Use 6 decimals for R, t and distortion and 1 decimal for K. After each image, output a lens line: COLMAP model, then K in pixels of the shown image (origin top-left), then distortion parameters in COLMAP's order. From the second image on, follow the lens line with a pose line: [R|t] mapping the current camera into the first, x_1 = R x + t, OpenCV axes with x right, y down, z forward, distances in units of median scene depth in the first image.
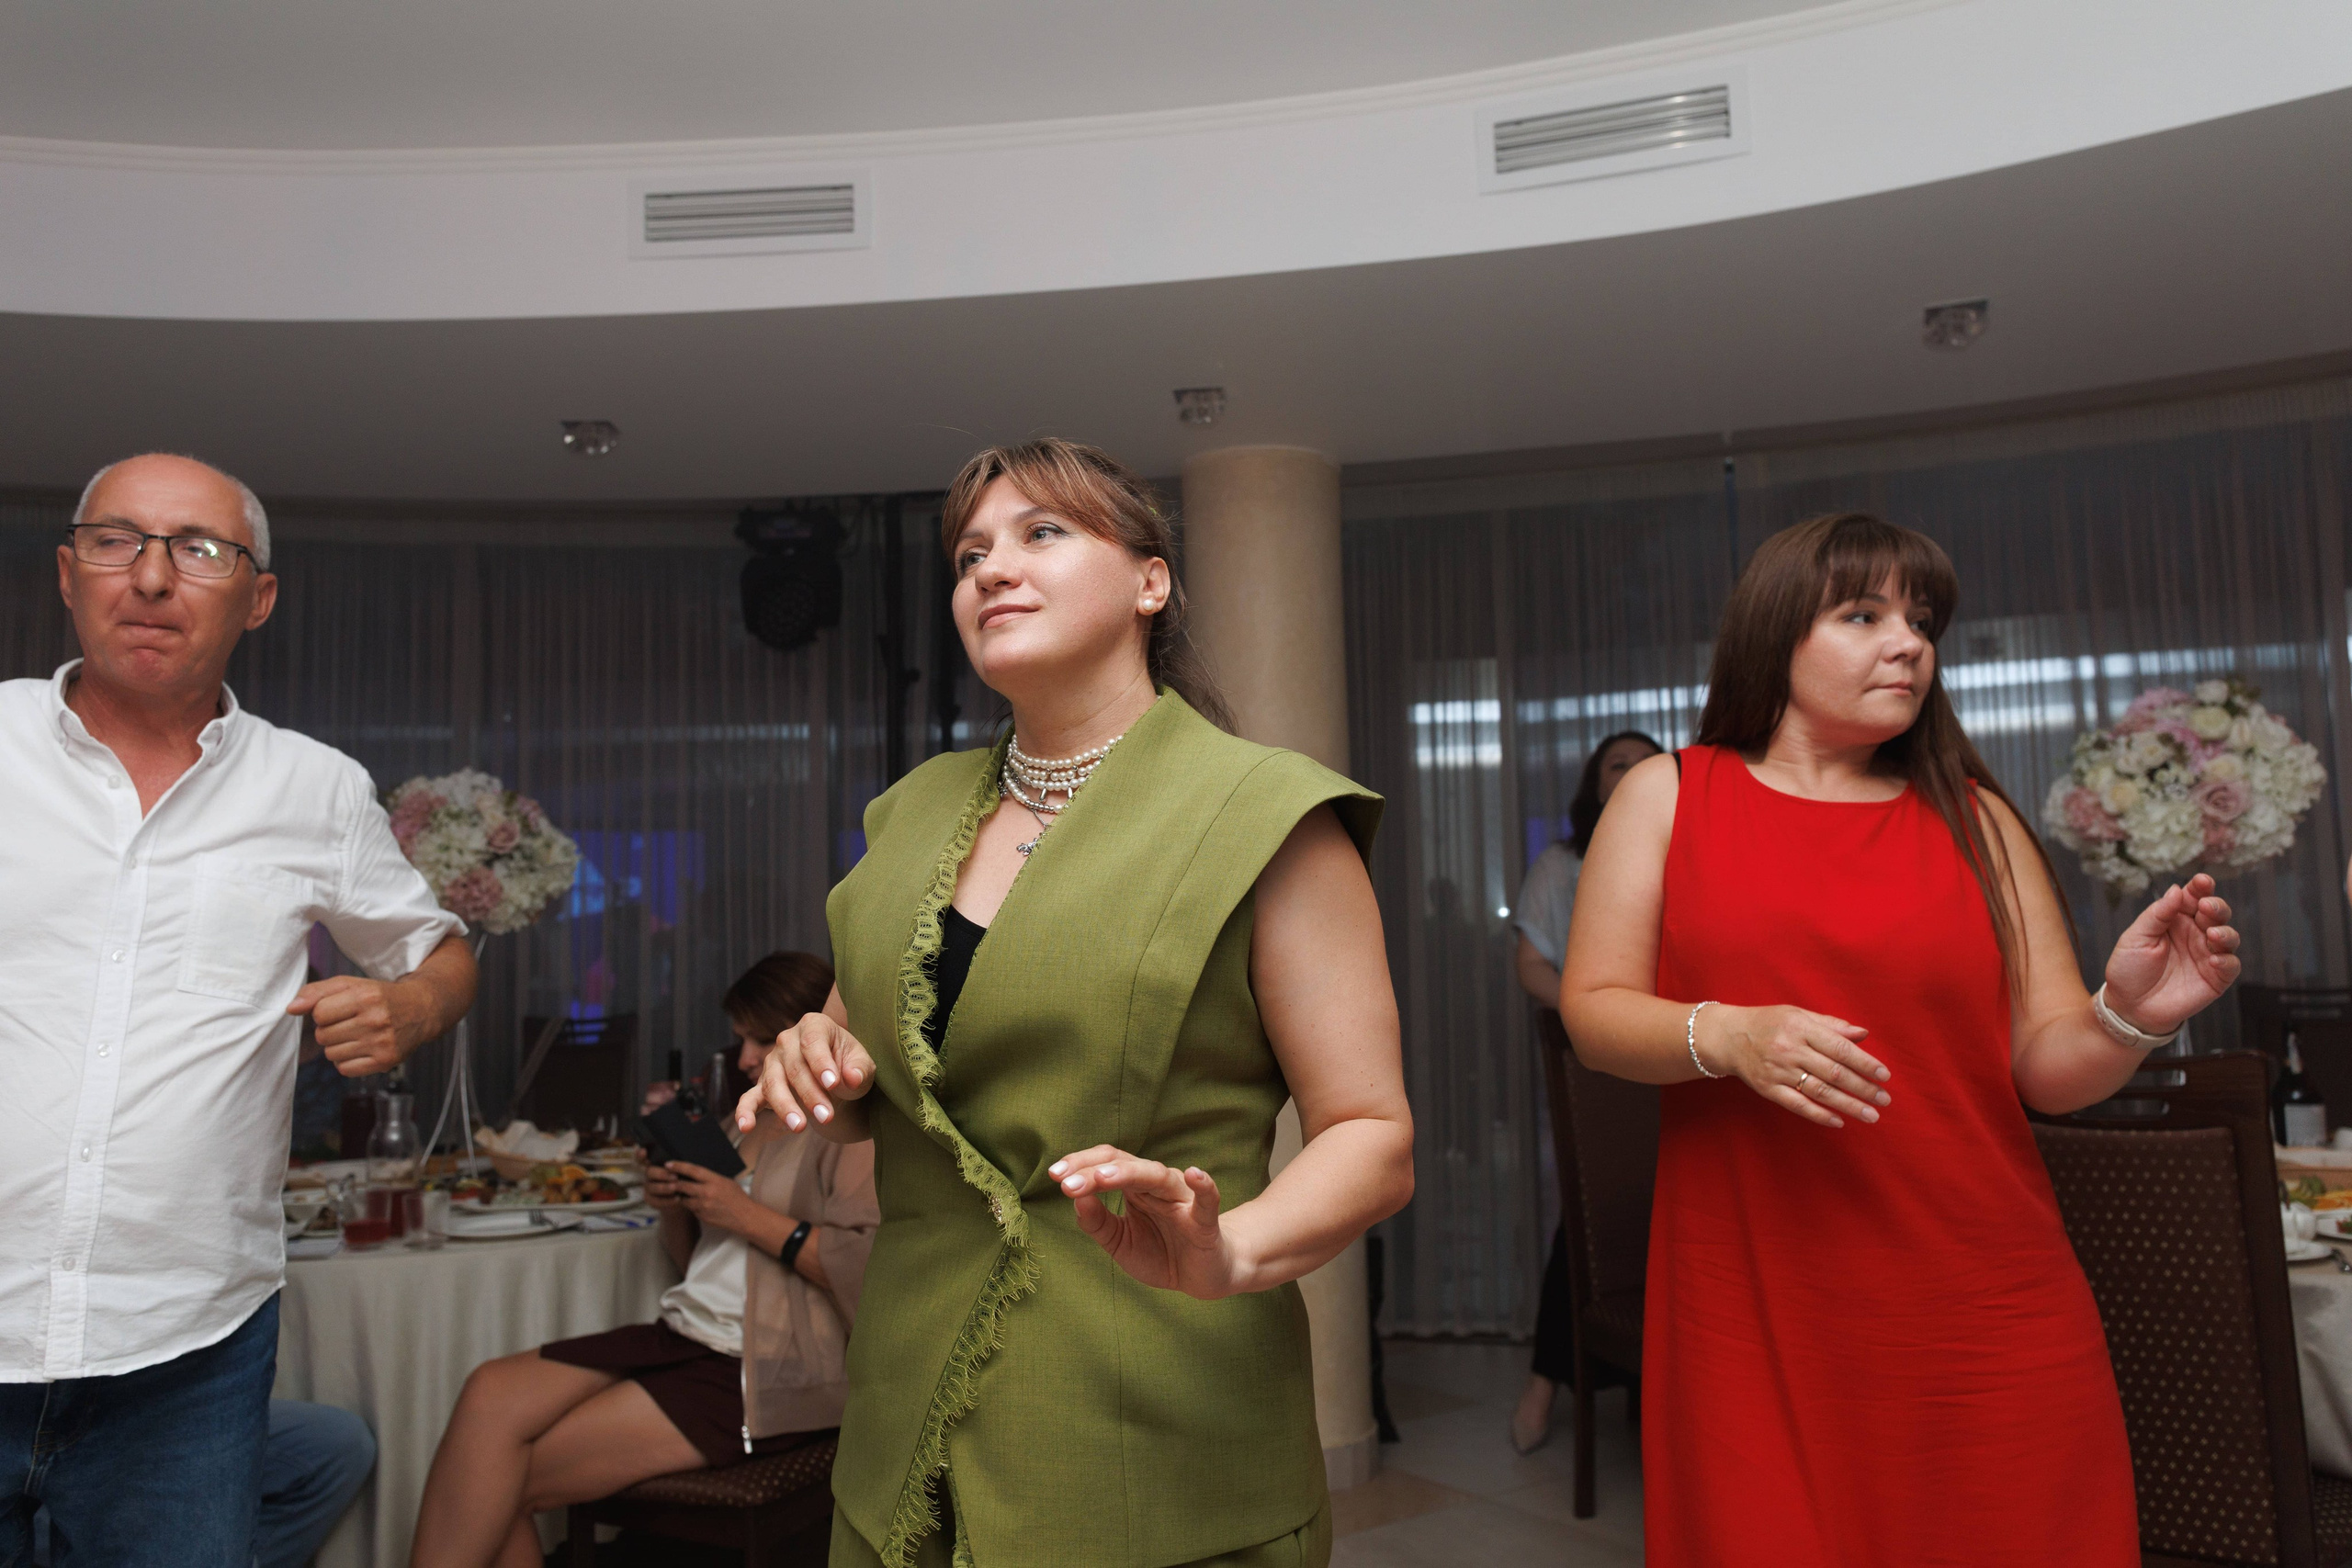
lens RADIAL K [[1821.6, 0, 1179.2], [0, 1821.6, 786.3], [0, 0, 1]] dist [0.008600, 0.001313]
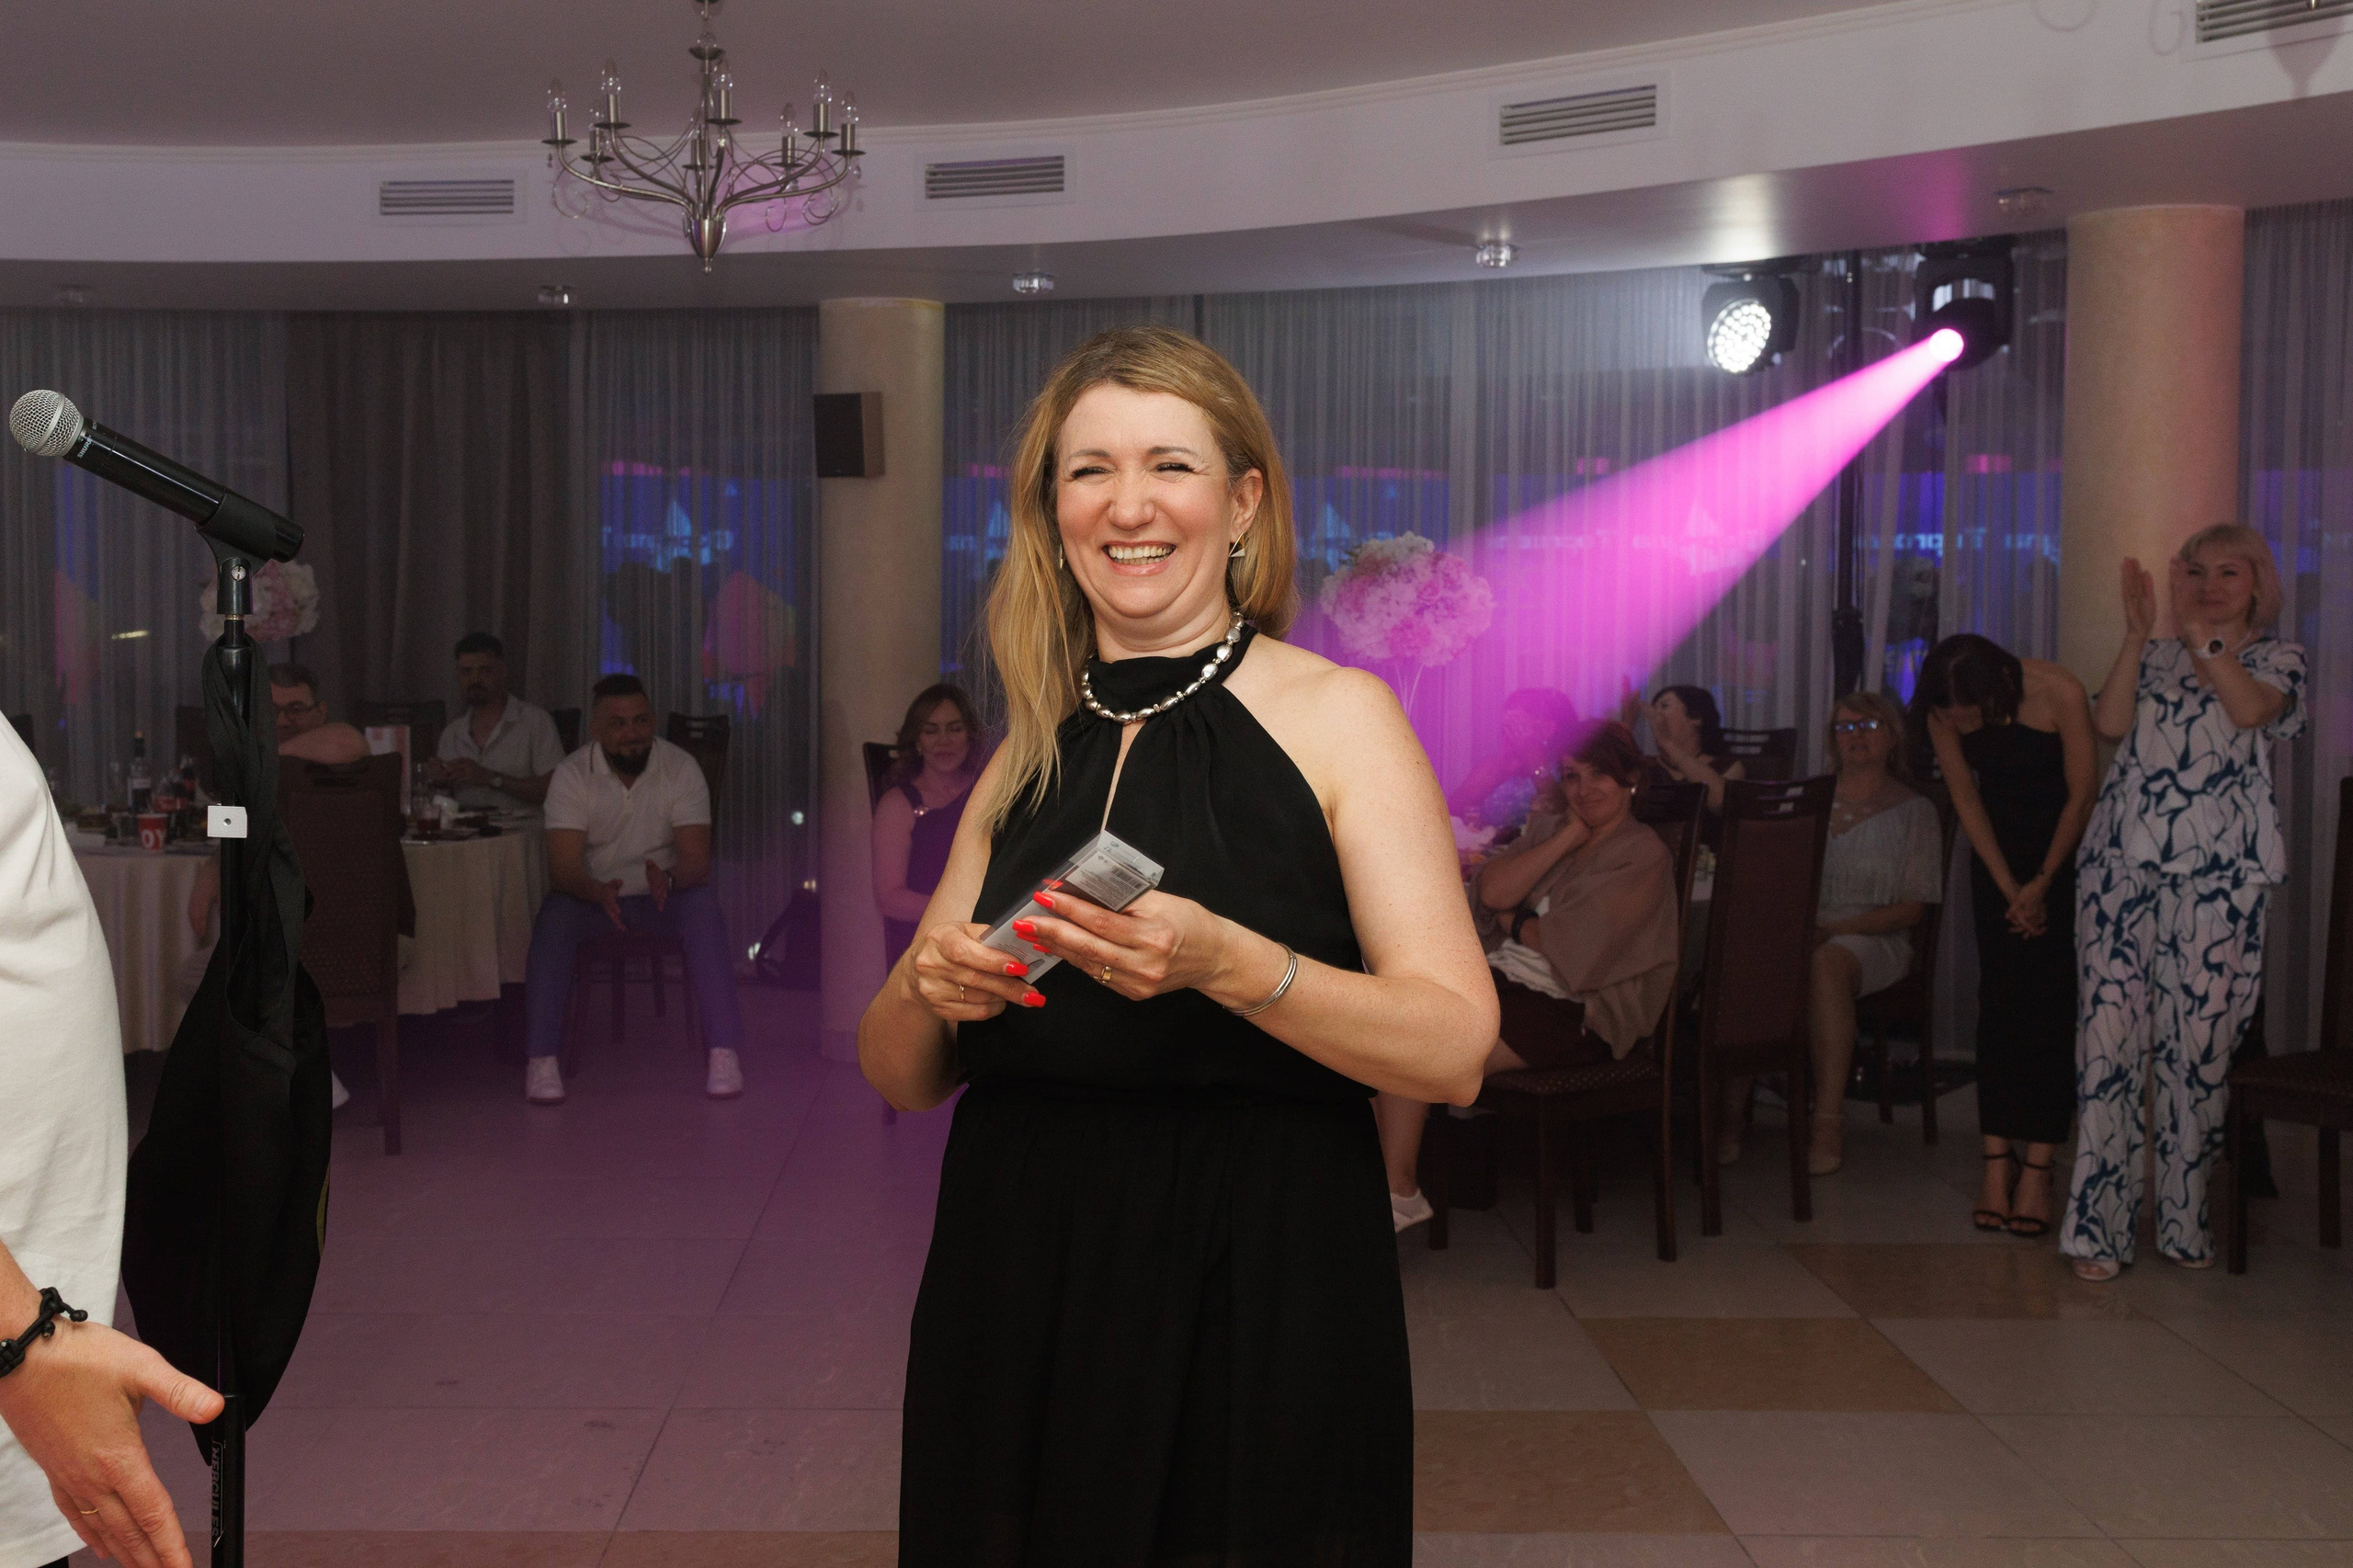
lens RADIAL K [[2302.5, 0, 1176.1], [0, 2302.5, 778.7], [0, 0, 1]] dist [0.010068, 0.000000]
pose [[0.852144, 0.065017, -0.519252, 0.305664], [0.022263, 0.986850, 0.160101, -0.101084], [0.522833, -0.147989, 0.839491, -0.429241]]
